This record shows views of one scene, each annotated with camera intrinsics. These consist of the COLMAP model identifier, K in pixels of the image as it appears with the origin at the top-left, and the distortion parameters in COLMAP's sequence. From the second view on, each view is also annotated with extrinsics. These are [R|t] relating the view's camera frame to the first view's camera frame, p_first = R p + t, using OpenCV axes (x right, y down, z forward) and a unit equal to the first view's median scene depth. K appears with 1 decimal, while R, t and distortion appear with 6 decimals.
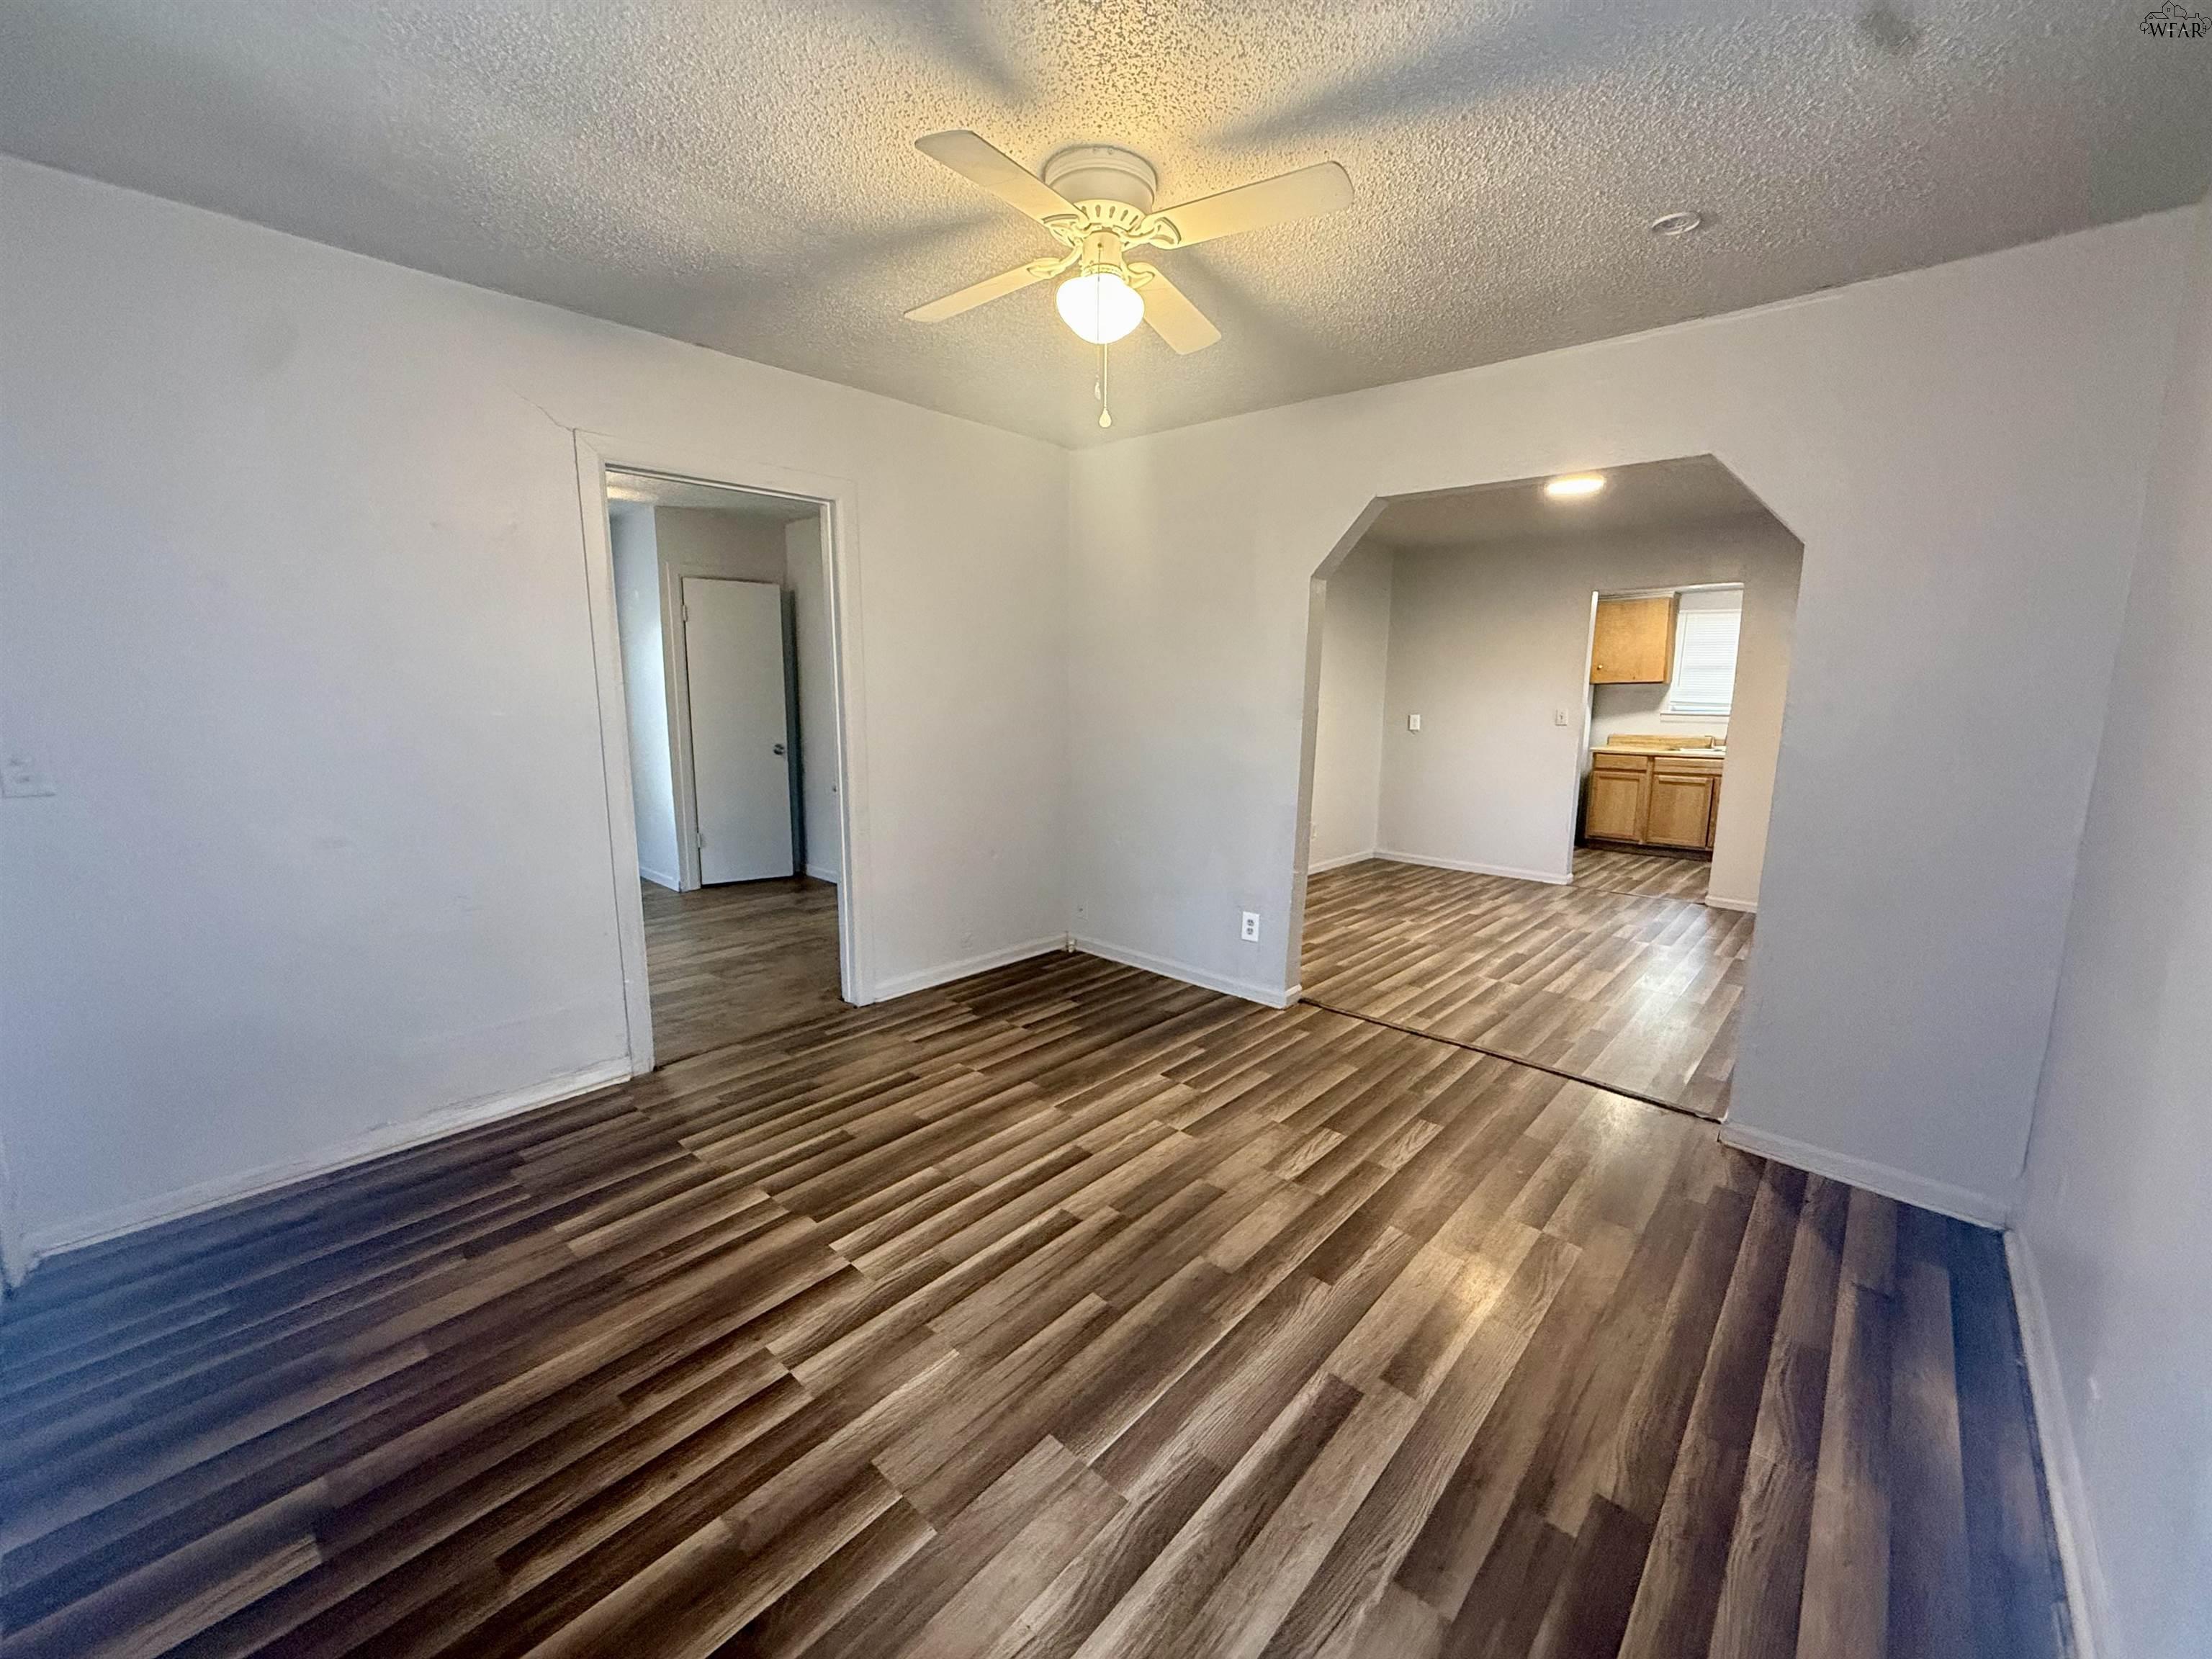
lens RADIAL K [[882.1, 0, 1106.0], [0, 882.1, 829.5], [0, 0, 1]] dist [0.001118, 0.000088]
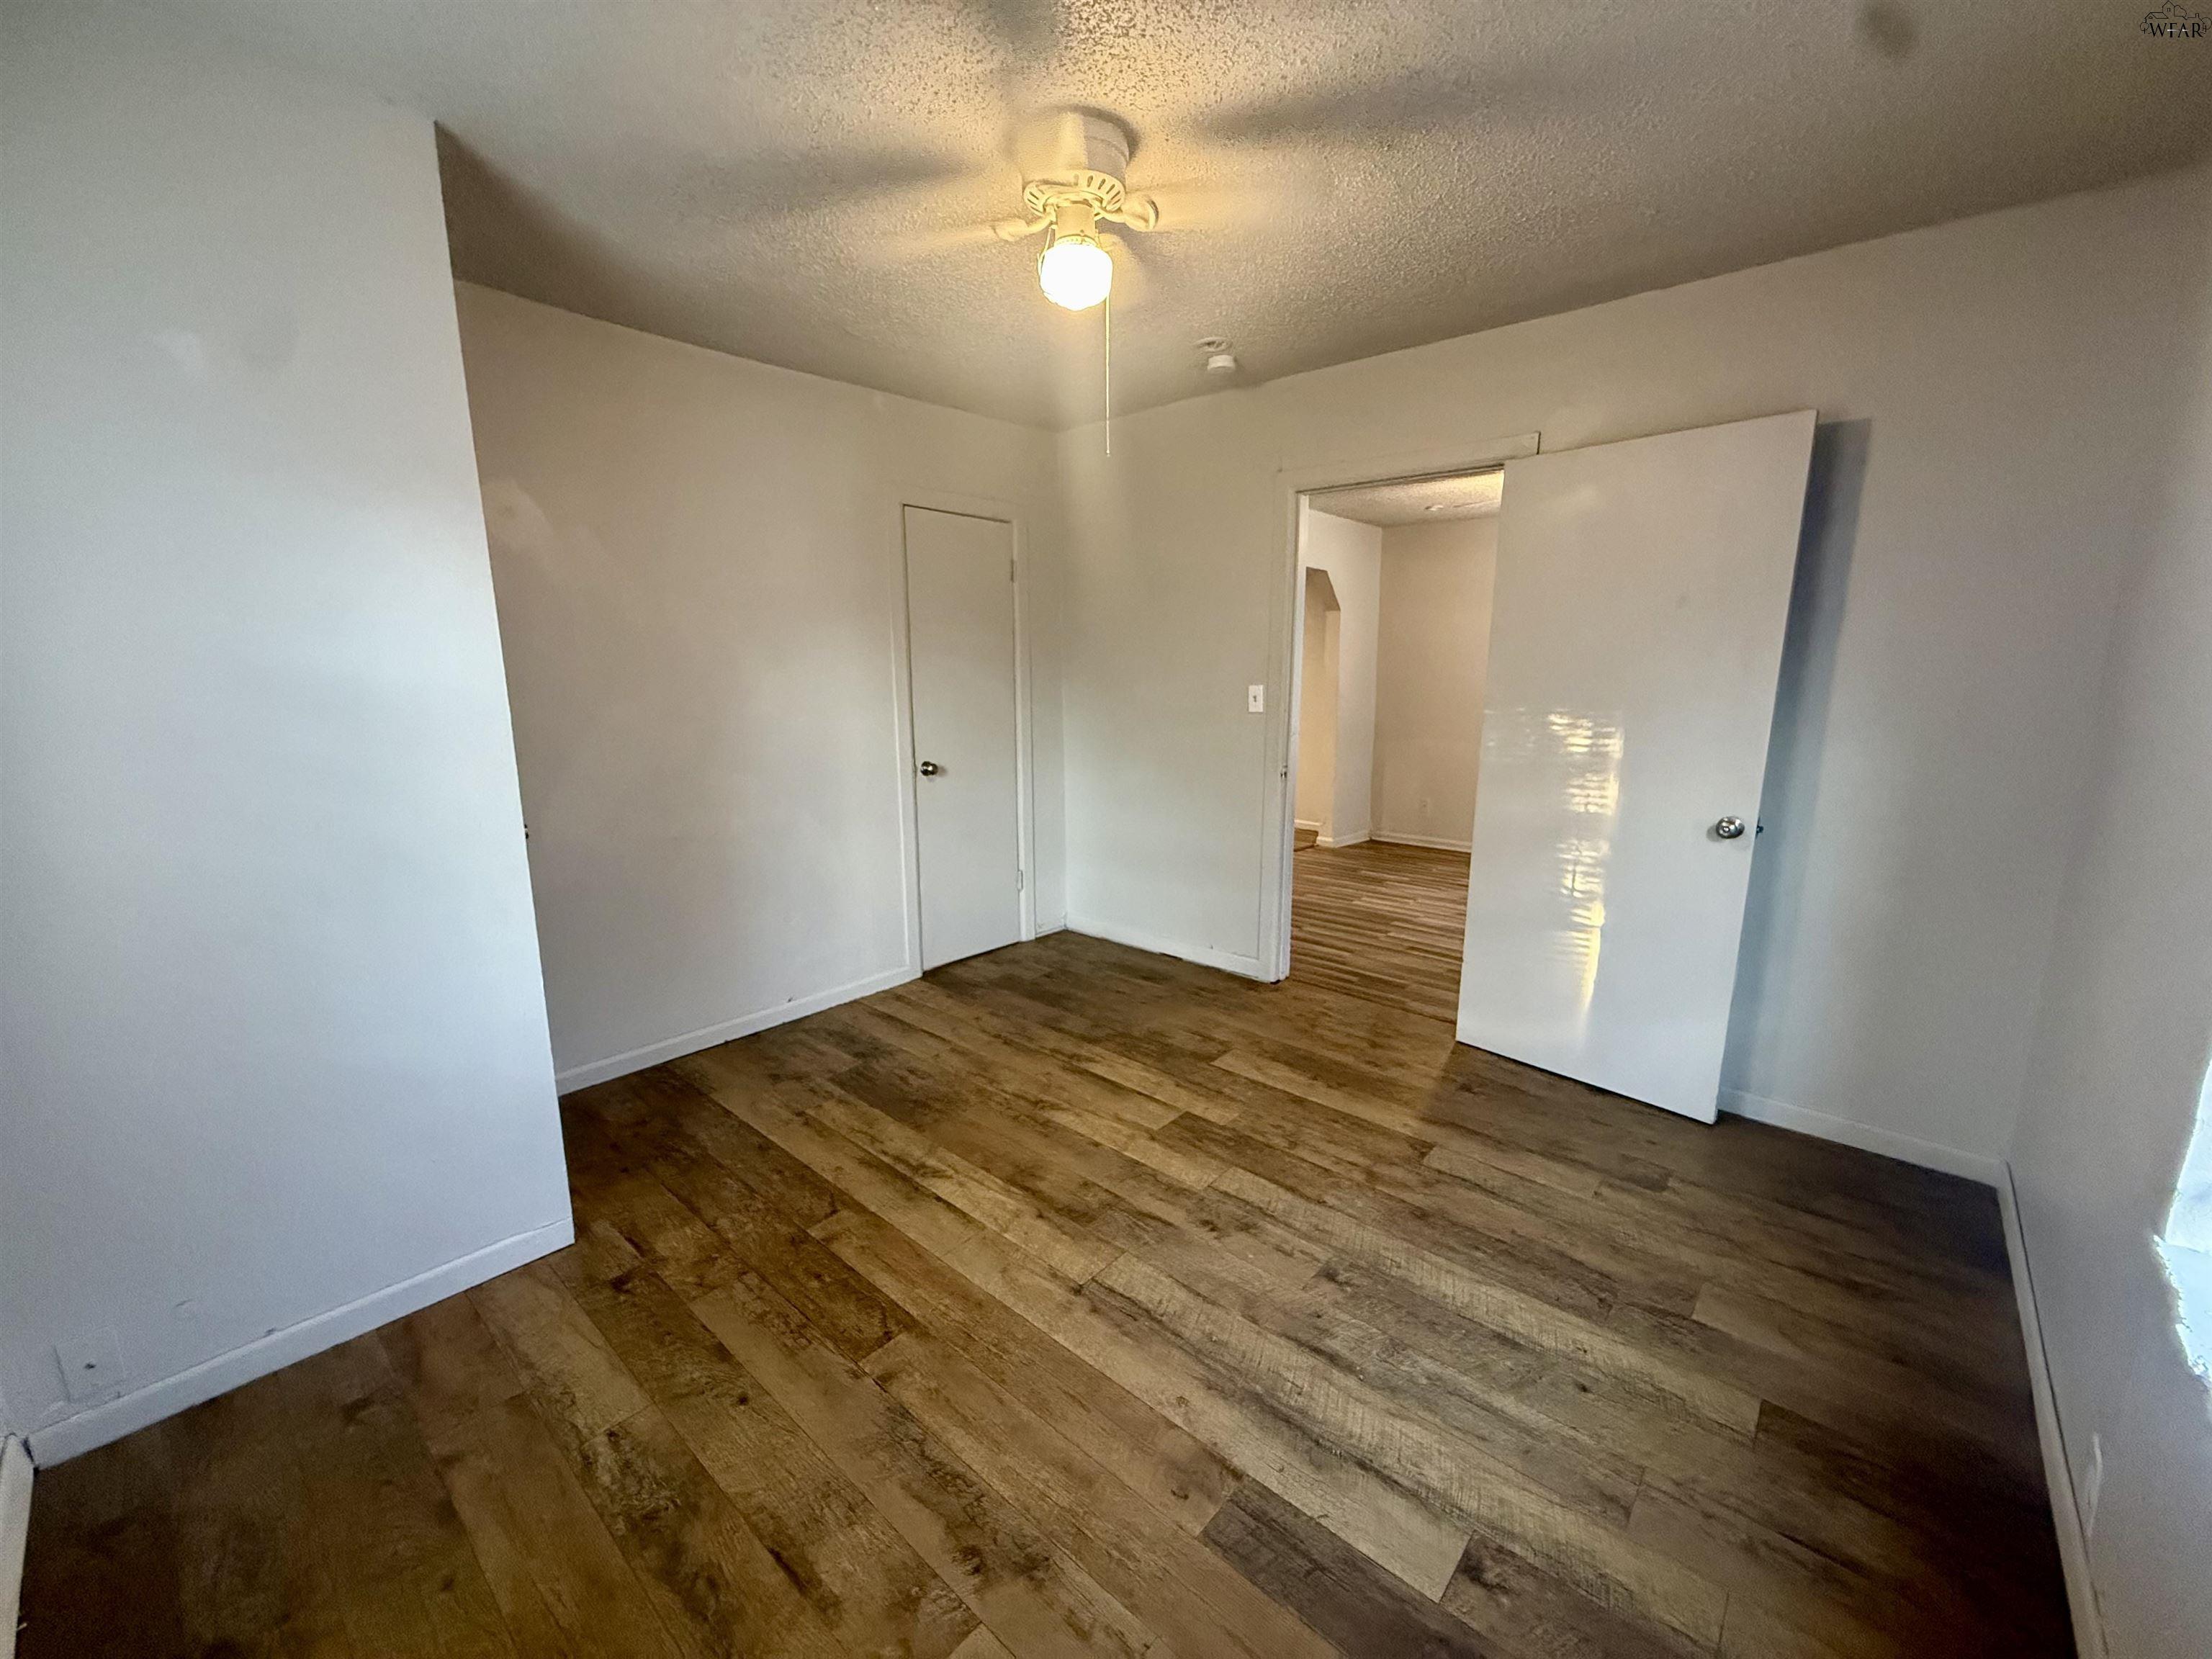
lens RADIAL K [[882.1, 0, 1106.0], [0, 882.1, 829.5], [0, 0, 1]] dist [0.001118, 0.000088]
pose [[-0.010527, -0.199993, 0.979741, -1.600914], [0.155579, 0.967536, 0.199173, -0.268567], [-0.987767, 0.154524, 0.020929, 1.462342]]
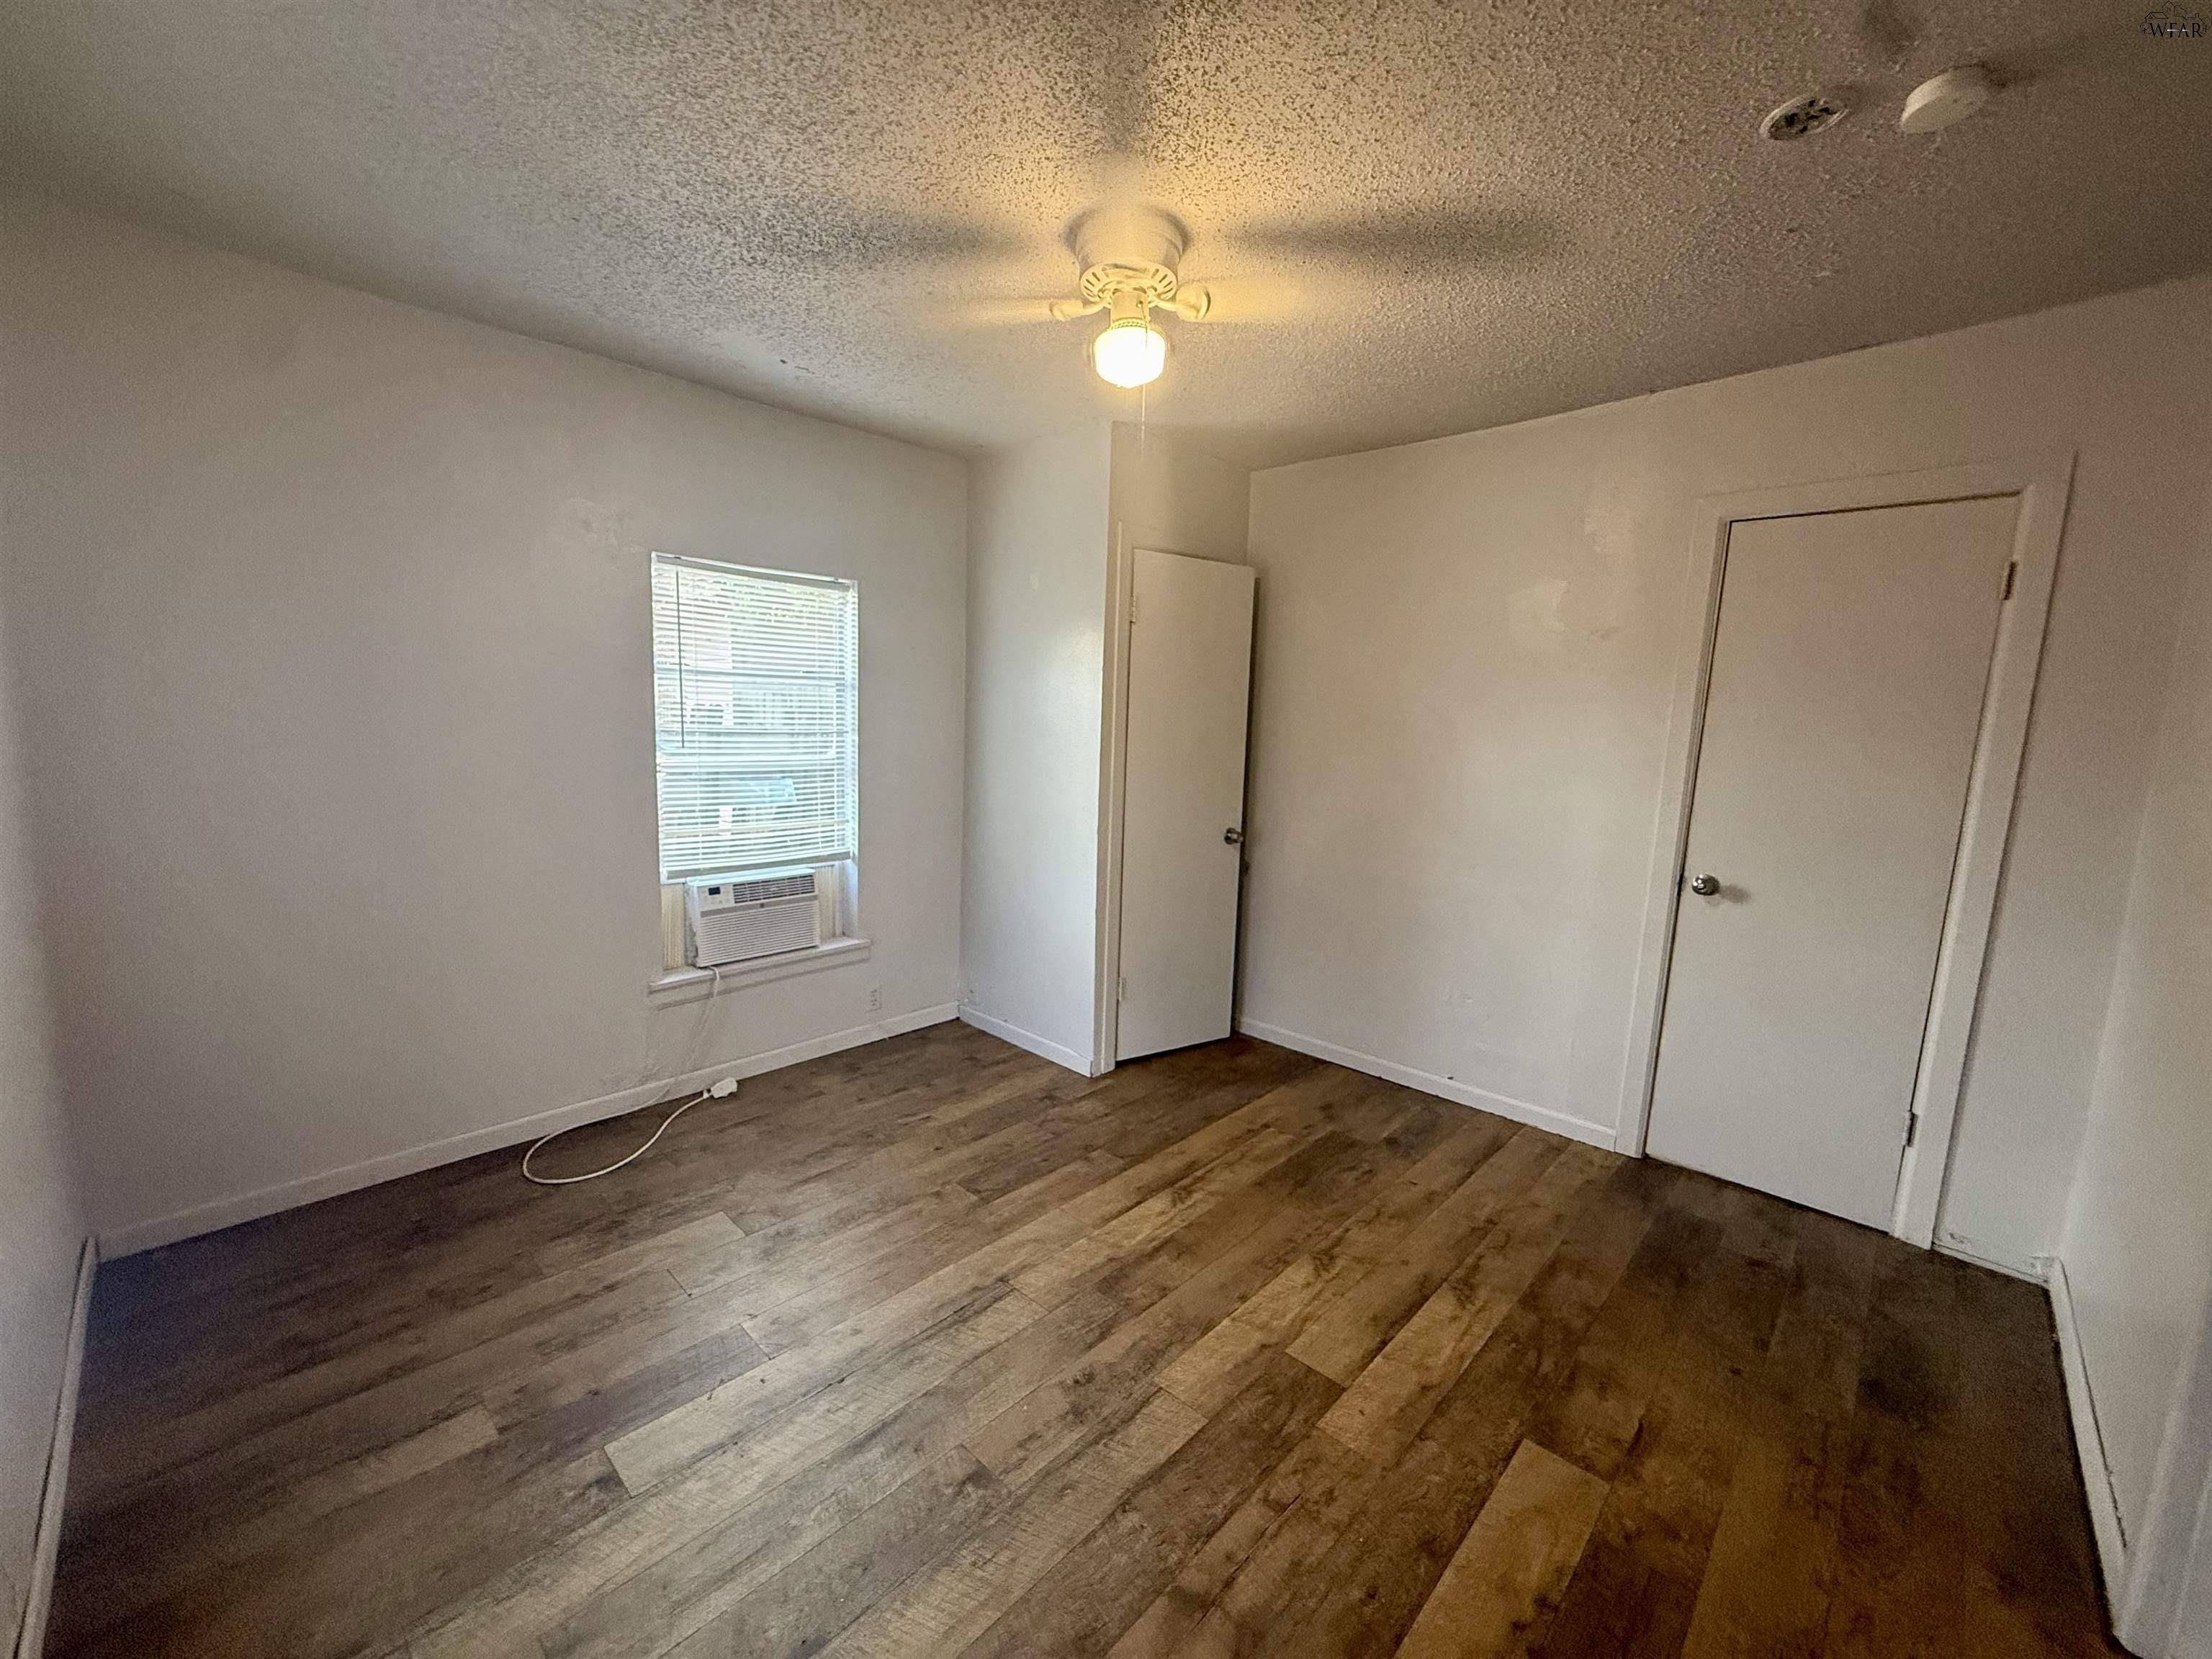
lens RADIAL K [[882.1, 0, 1106.0], [0, 882.1, 829.5], [0, 0, 1]] dist [0.001118, 0.000088]
pose [[0.999516, 0.017285, -0.025872, -0.907736], [-0.017853, 0.999601, -0.021871, -0.165105], [0.025483, 0.022323, 0.999426, 0.793298]]
